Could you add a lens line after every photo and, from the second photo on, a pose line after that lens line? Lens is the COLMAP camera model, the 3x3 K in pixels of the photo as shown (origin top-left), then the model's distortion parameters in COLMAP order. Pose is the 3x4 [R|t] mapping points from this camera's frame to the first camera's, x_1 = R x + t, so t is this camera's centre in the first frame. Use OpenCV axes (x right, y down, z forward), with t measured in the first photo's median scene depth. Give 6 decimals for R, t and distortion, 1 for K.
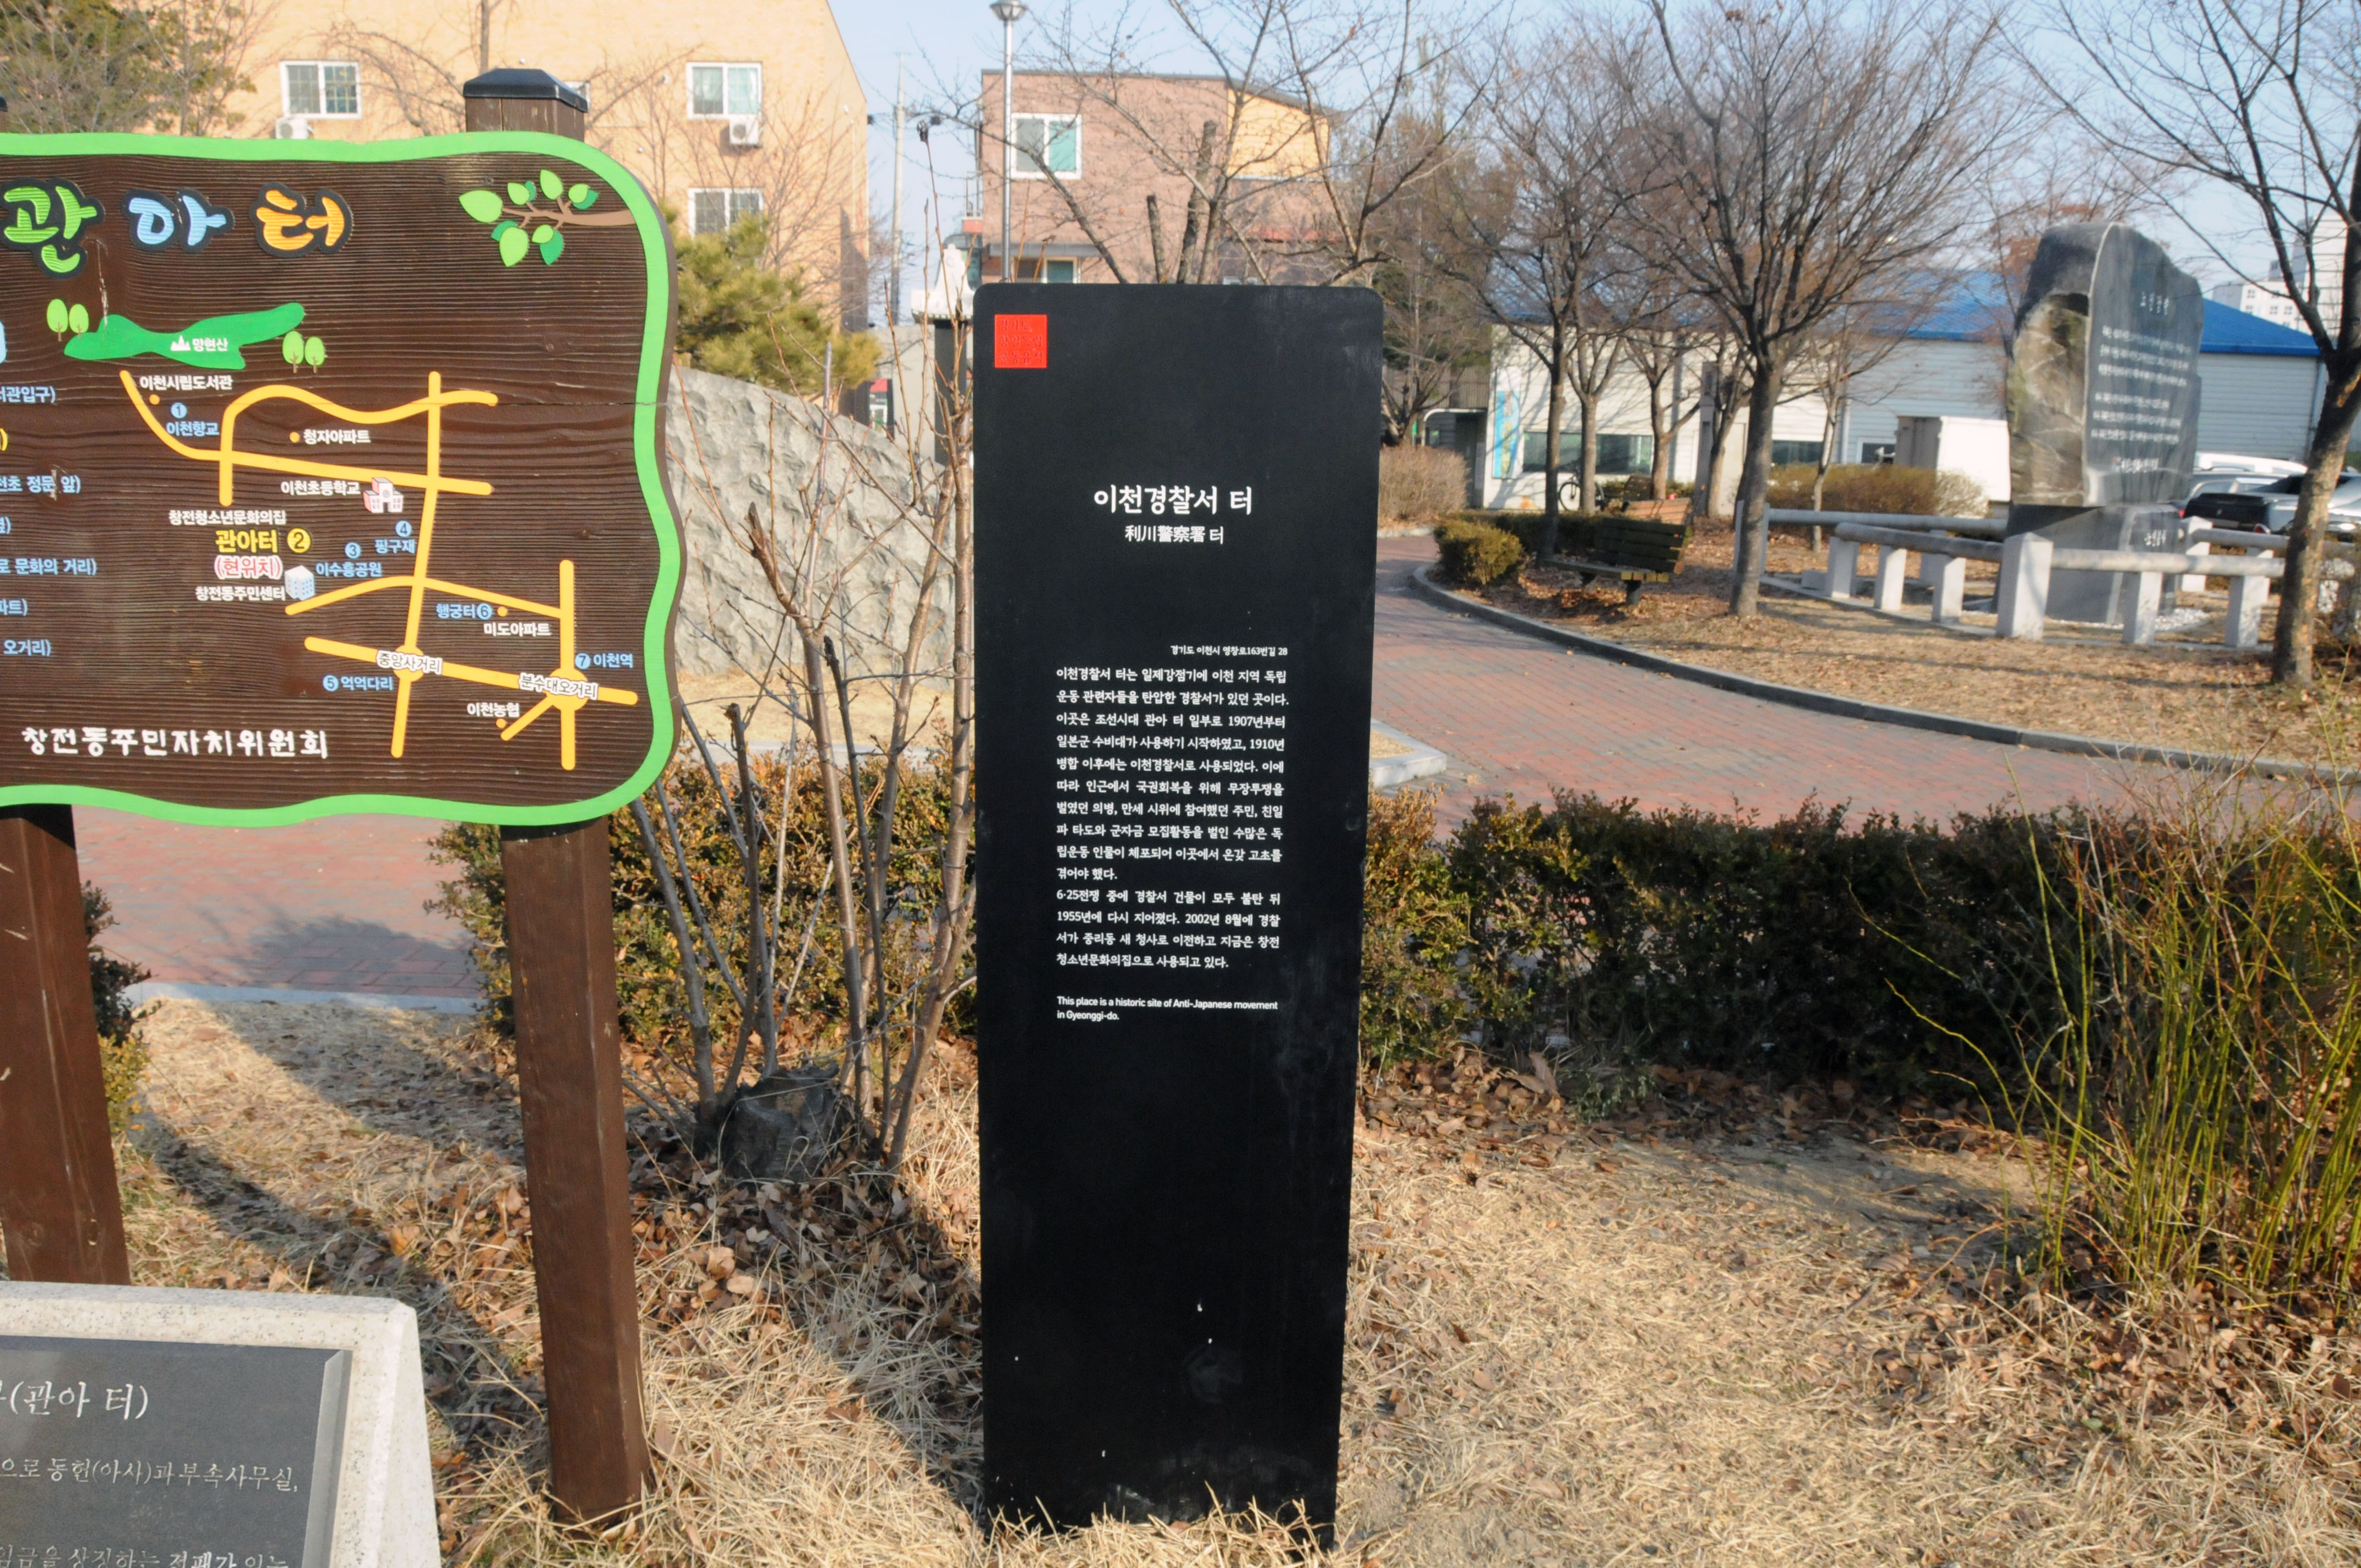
lens RADIAL K [[1835.5, 0, 1158.2], [0, 1835.5, 858.6], [0, 0, 1]] dist [-0.168951, 0.124523]
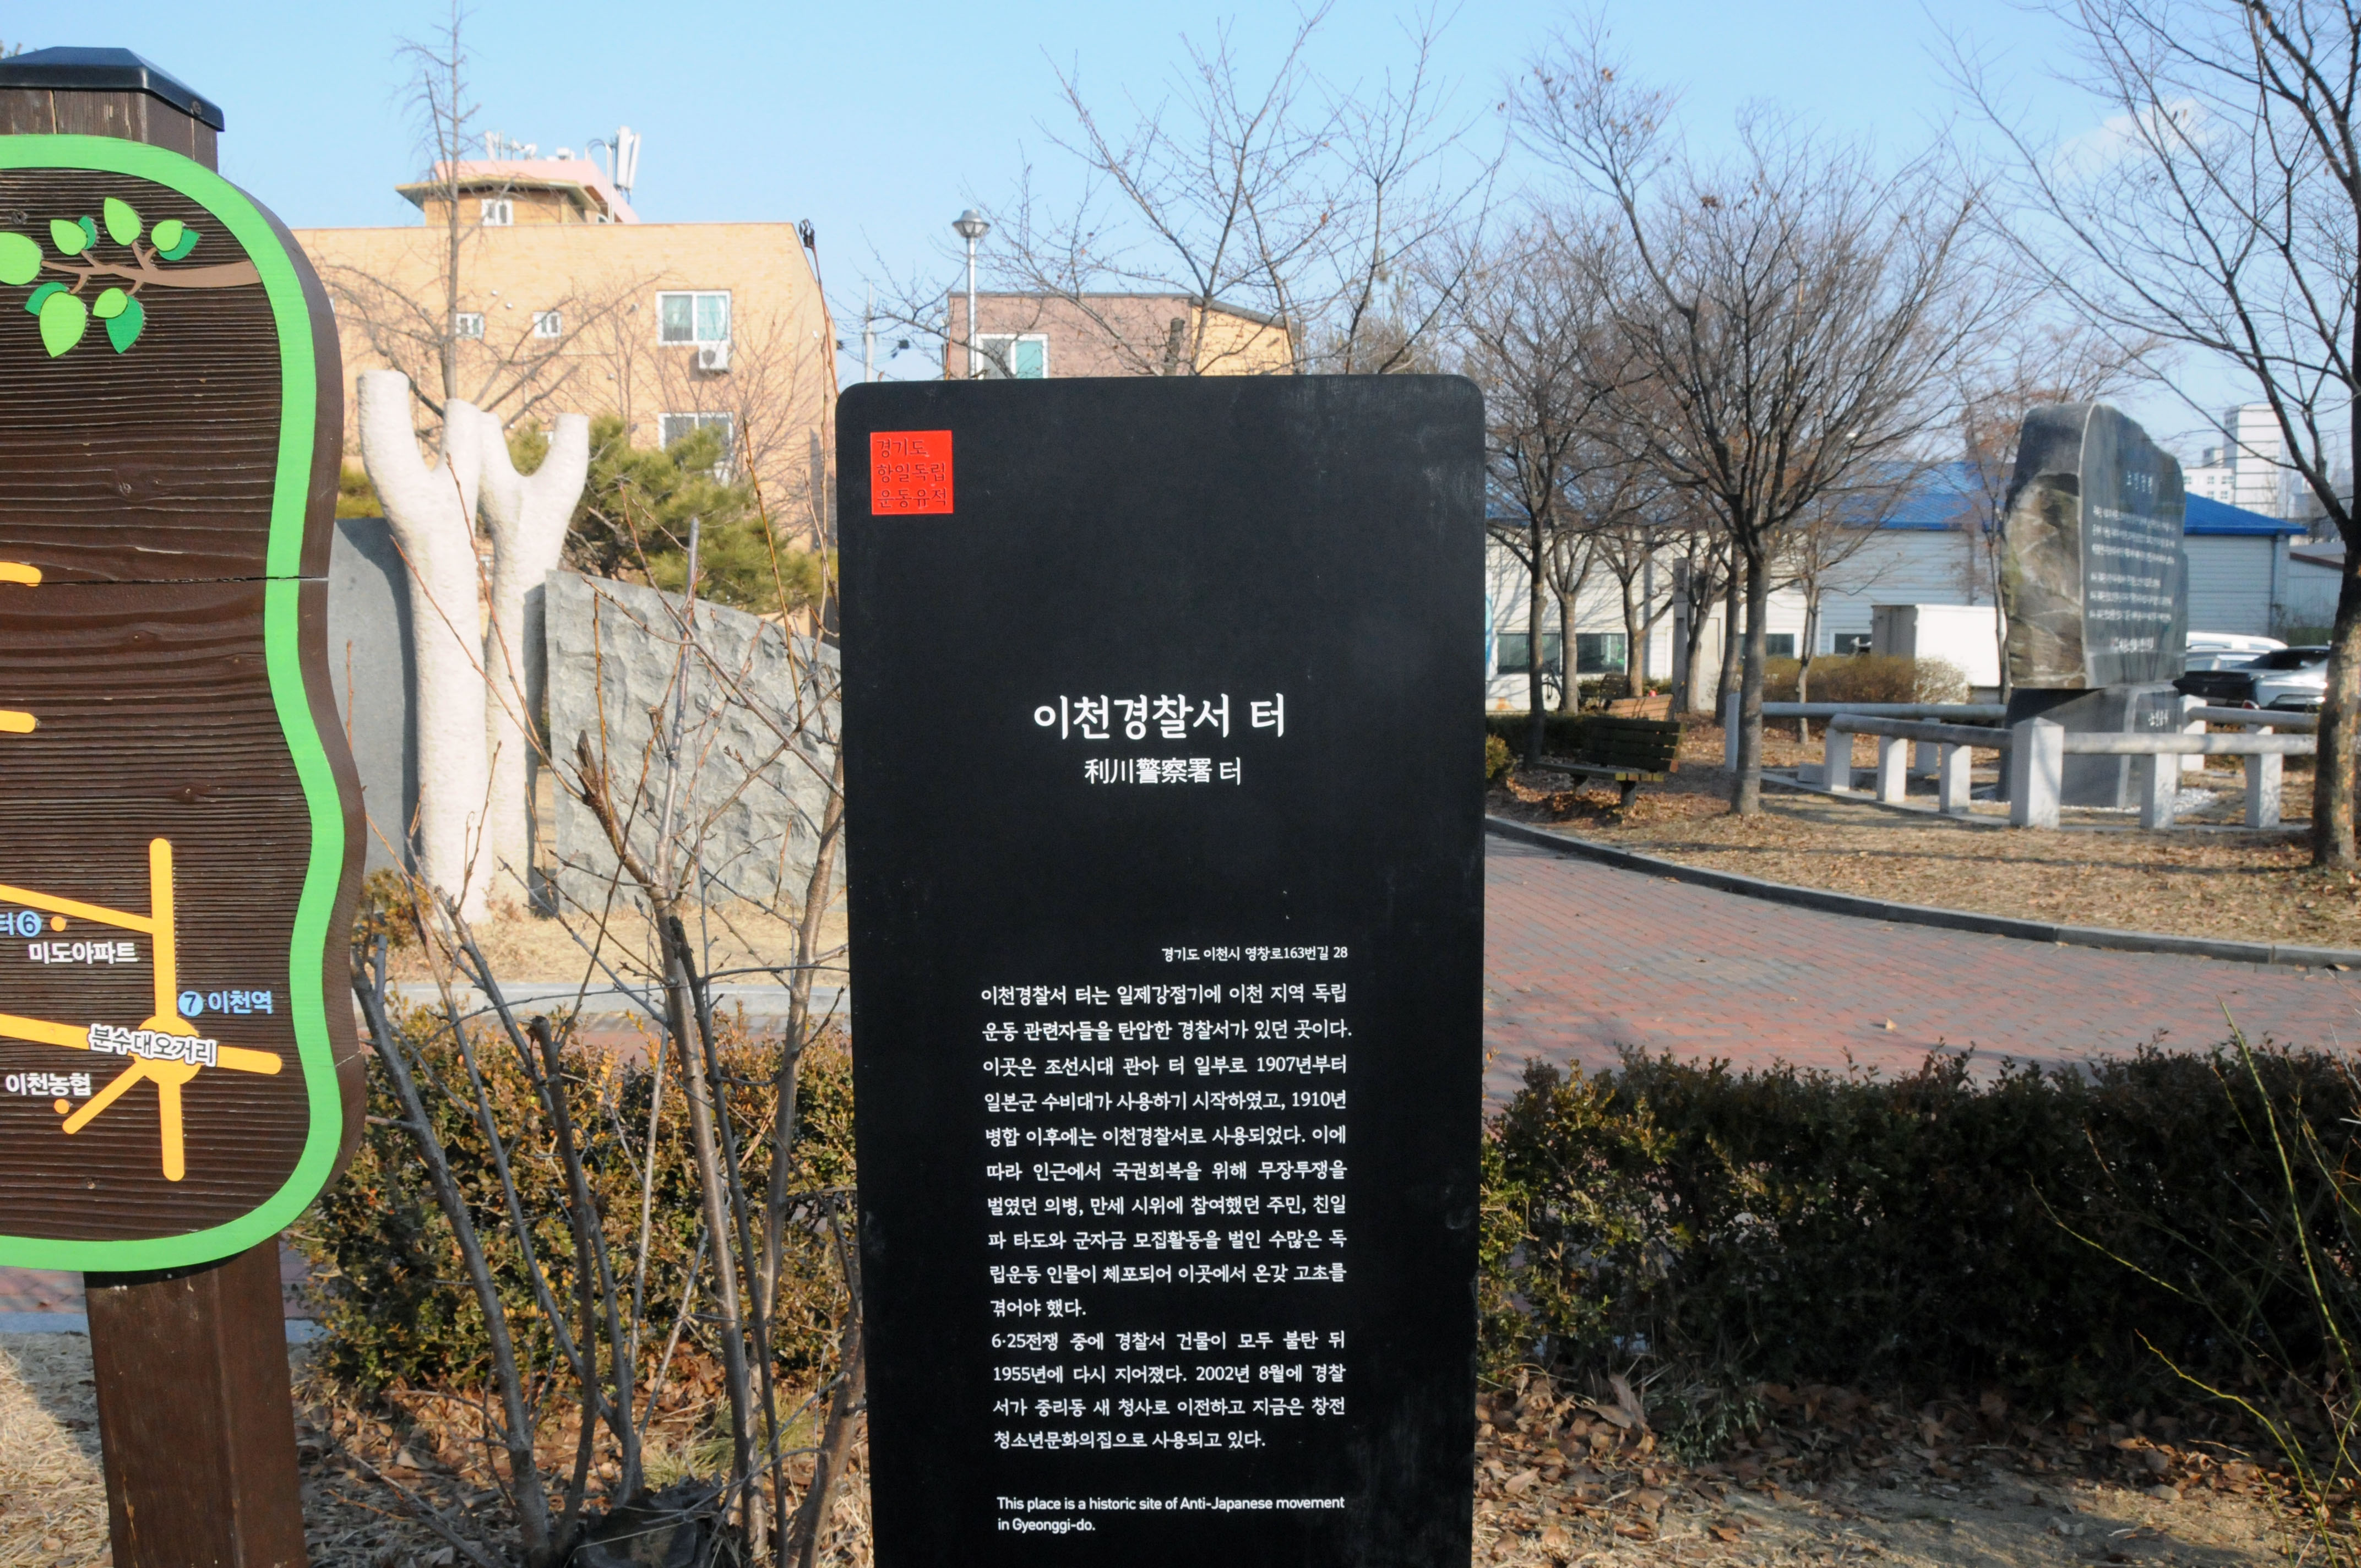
lens RADIAL K [[1835.5, 0, 1158.2], [0, 1835.5, 858.6], [0, 0, 1]] dist [-0.168951, 0.124523]
pose [[0.999602, -0.025569, 0.011933, -0.001038], [0.026763, 0.993134, -0.113876, -0.072431], [-0.008939, 0.114150, 0.993423, 0.358978]]
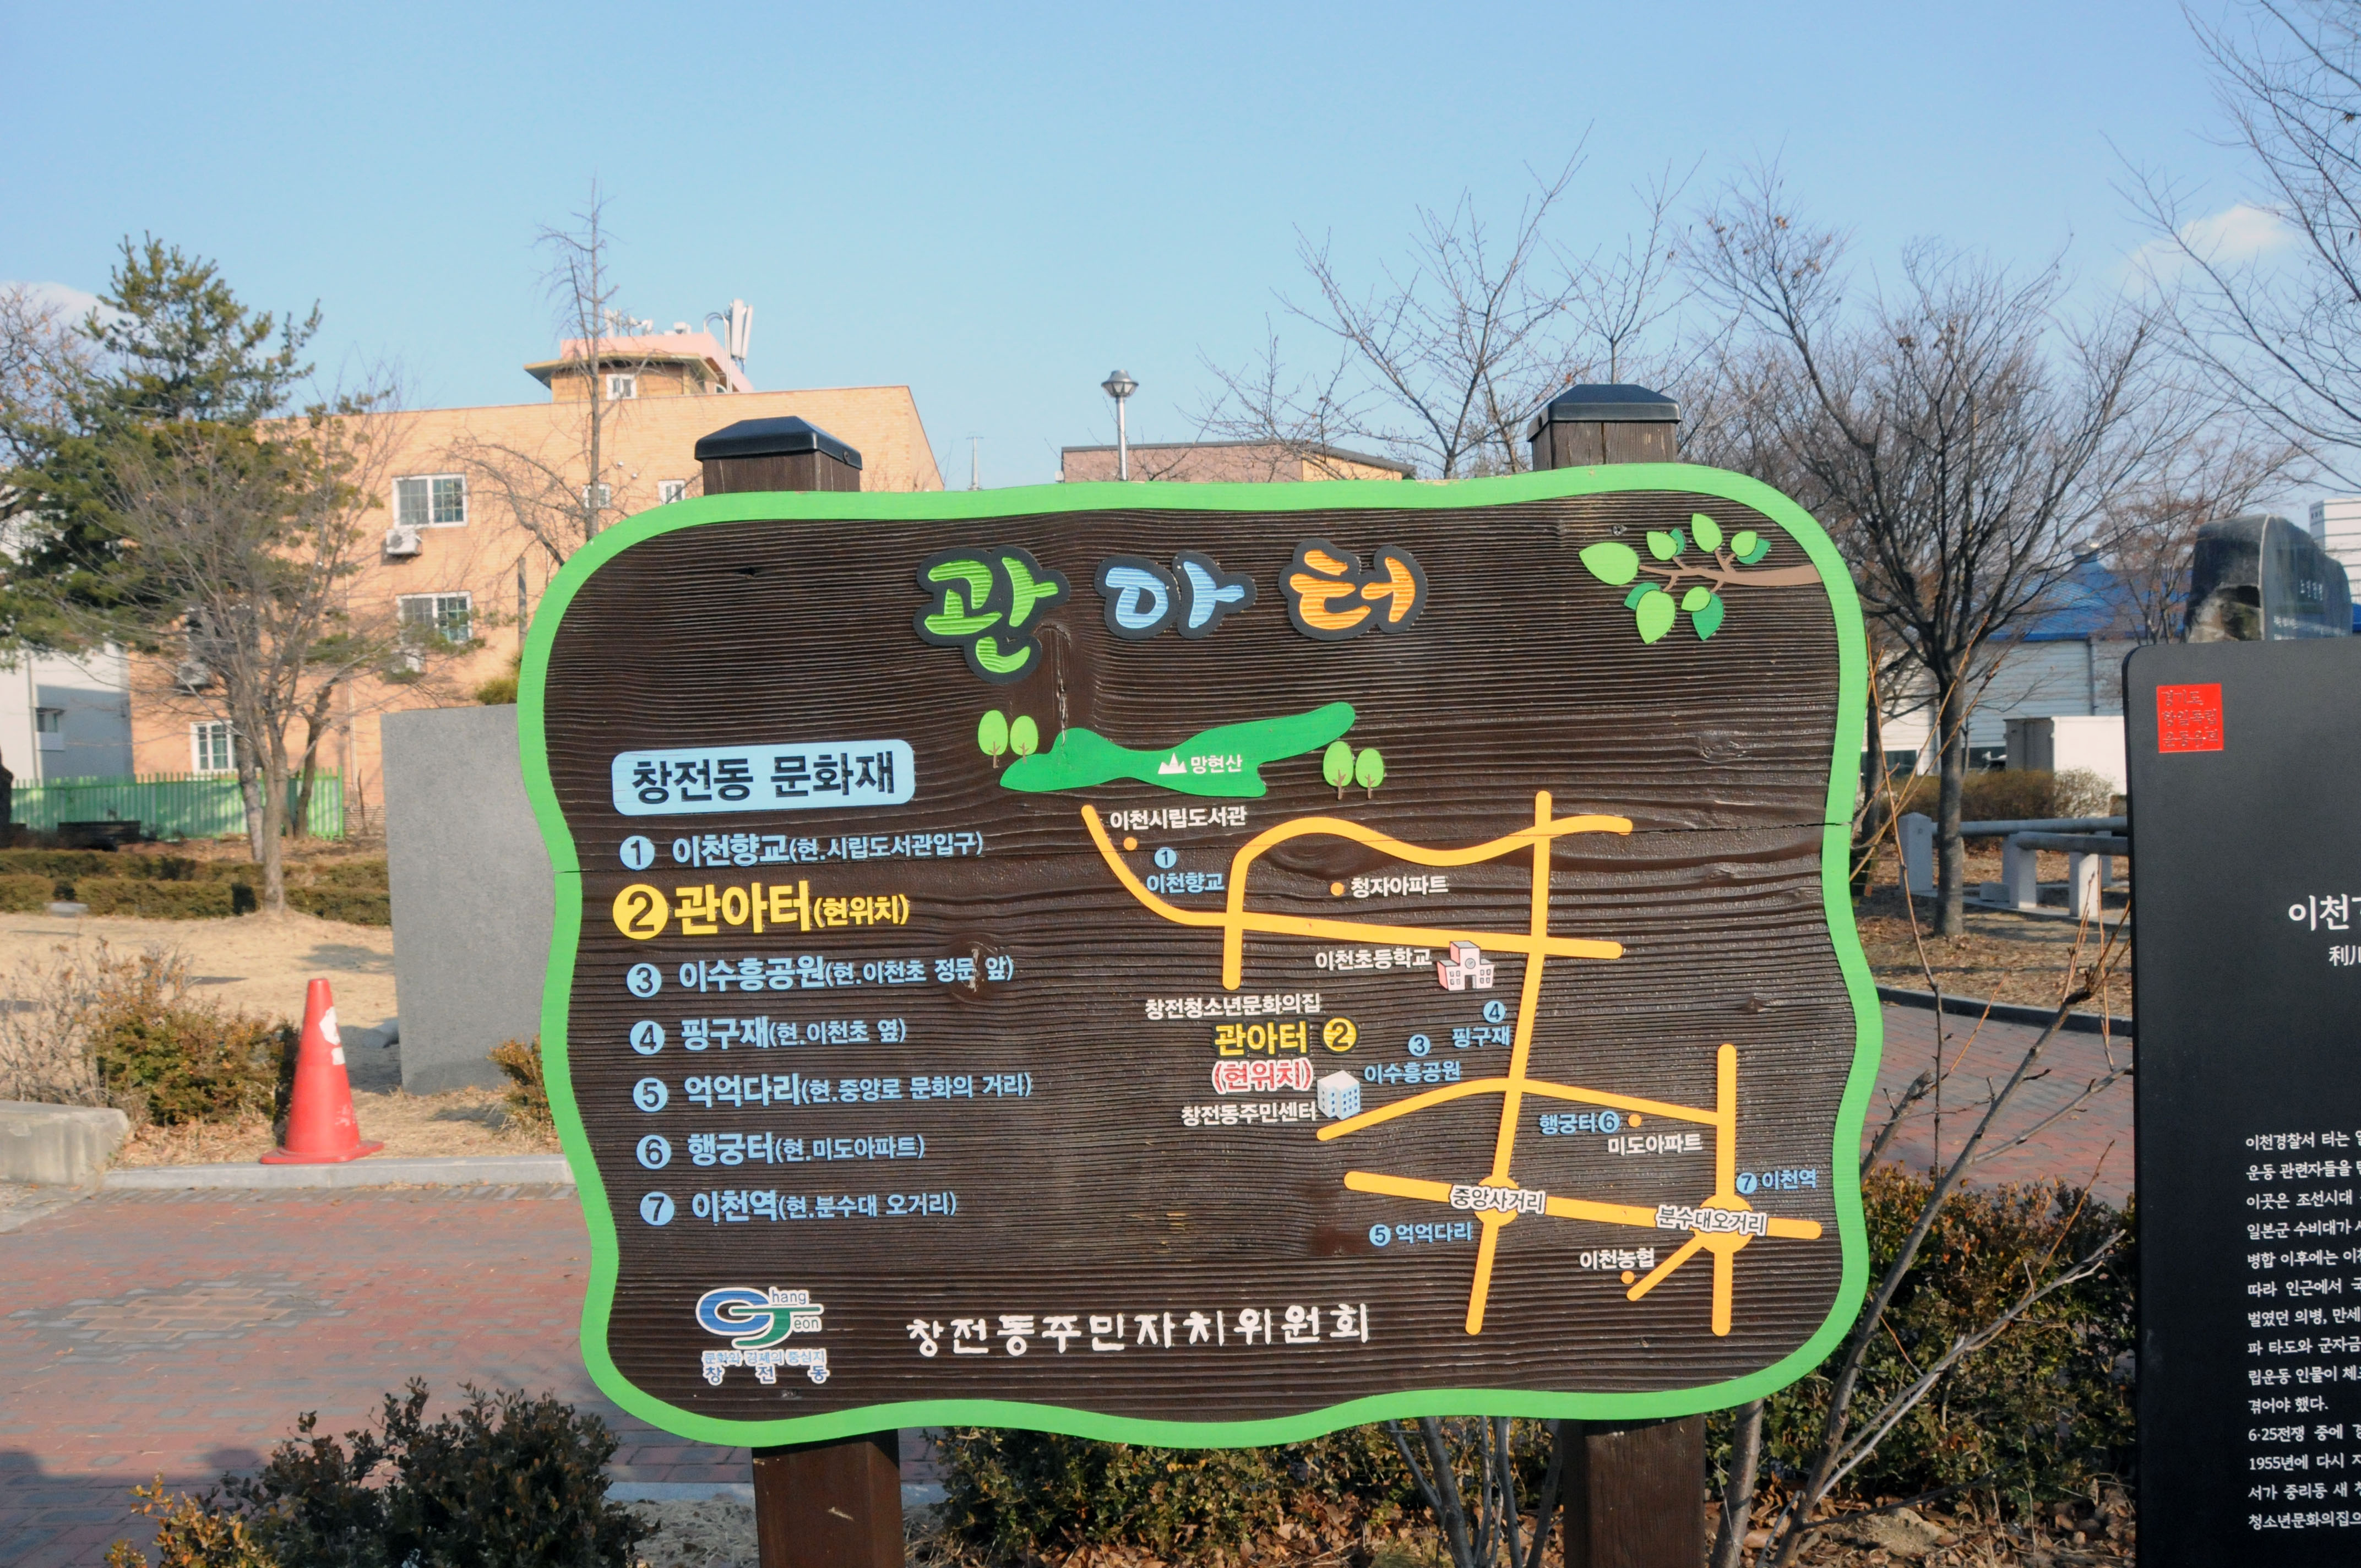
lens RADIAL K [[1839.2, 0, 1176.0], [0, 1839.2, 862.2], [0, 0, 1]] dist [-0.167303, 0.125220]
pose [[0.997950, -0.058951, -0.024923, -0.459460], [0.053198, 0.980511, -0.189127, -0.098358], [0.035587, 0.187413, 0.981636, 0.238457]]
